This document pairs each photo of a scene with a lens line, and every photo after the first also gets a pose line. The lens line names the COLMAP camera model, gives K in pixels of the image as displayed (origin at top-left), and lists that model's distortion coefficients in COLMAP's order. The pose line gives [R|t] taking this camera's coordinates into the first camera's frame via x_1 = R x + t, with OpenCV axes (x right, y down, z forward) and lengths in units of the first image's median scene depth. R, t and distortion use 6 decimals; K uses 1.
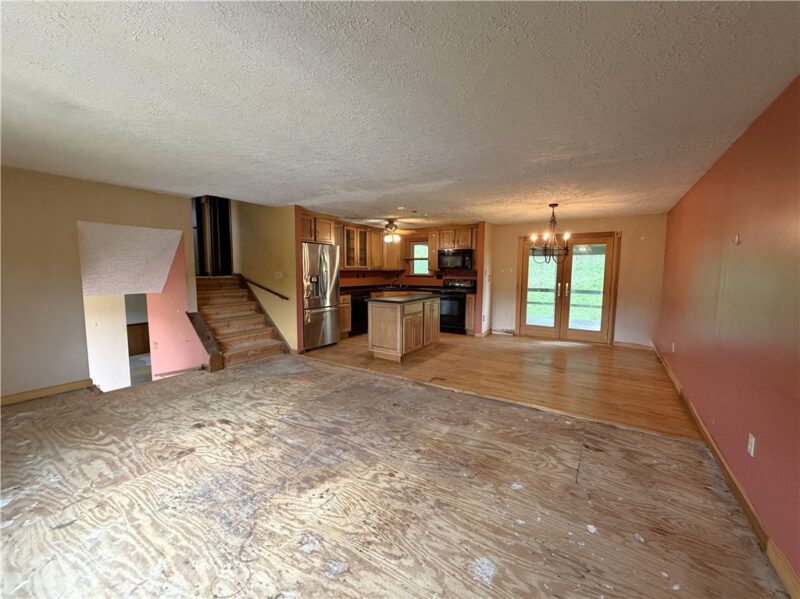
lens RADIAL K [[325.3, 0, 399.0], [0, 325.3, 299.3], [0, 0, 1]] dist [-0.000033, 0.000086]
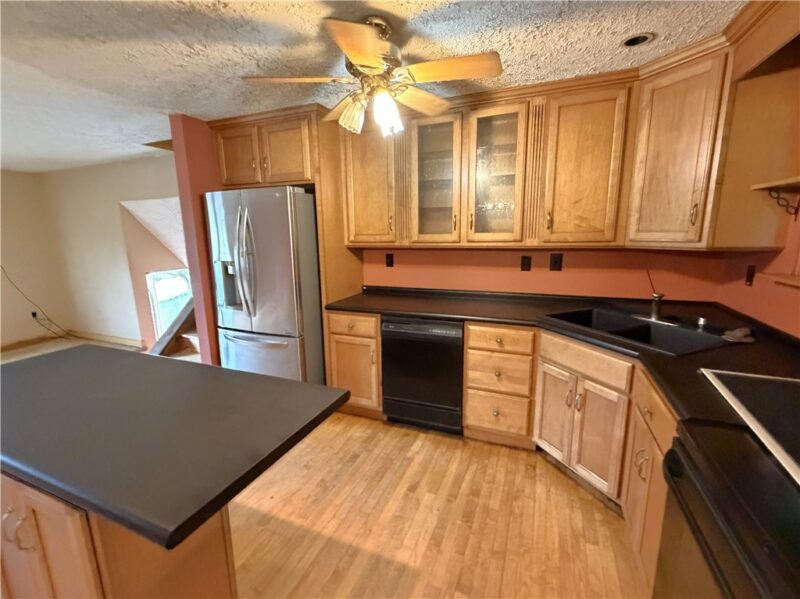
lens RADIAL K [[348.2, 0, 400.0], [0, 348.2, 299.5], [0, 0, 1]] dist [-0.000425, -0.000048]
pose [[0.190580, 0.175227, -0.965906, 0.447845], [-0.075532, 0.983641, 0.163541, -0.197361], [0.978762, 0.041789, 0.200698, 1.901967]]
